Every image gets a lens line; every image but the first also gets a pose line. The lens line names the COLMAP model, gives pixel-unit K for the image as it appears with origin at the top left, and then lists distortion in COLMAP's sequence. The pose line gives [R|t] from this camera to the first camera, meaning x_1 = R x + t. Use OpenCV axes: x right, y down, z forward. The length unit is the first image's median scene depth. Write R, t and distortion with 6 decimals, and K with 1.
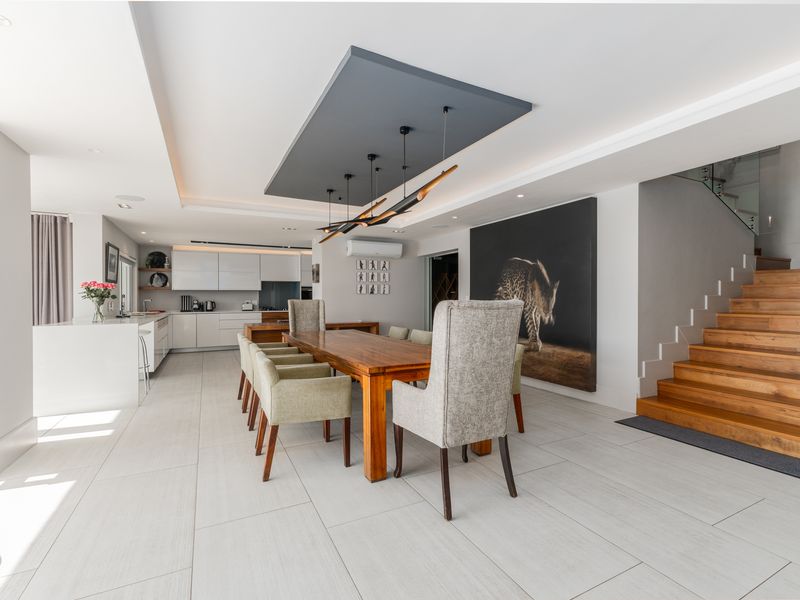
lens RADIAL K [[382.4, 0, 405.5], [0, 382.4, 300.5], [0, 0, 1]] dist [0.002992, 0.002777]
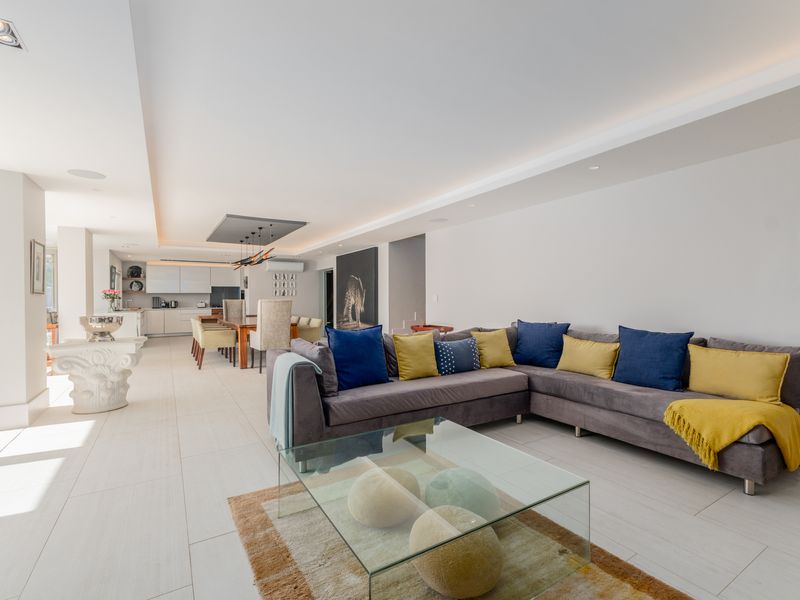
lens RADIAL K [[382.4, 0, 393.6], [0, 382.4, 299.5], [0, 0, 1]] dist [0.002992, 0.002777]
pose [[0.998489, -0.003068, 0.054872, 0.269158], [0.003177, 0.999993, -0.001900, 0.002389], [-0.054866, 0.002072, 0.998492, -0.552770]]
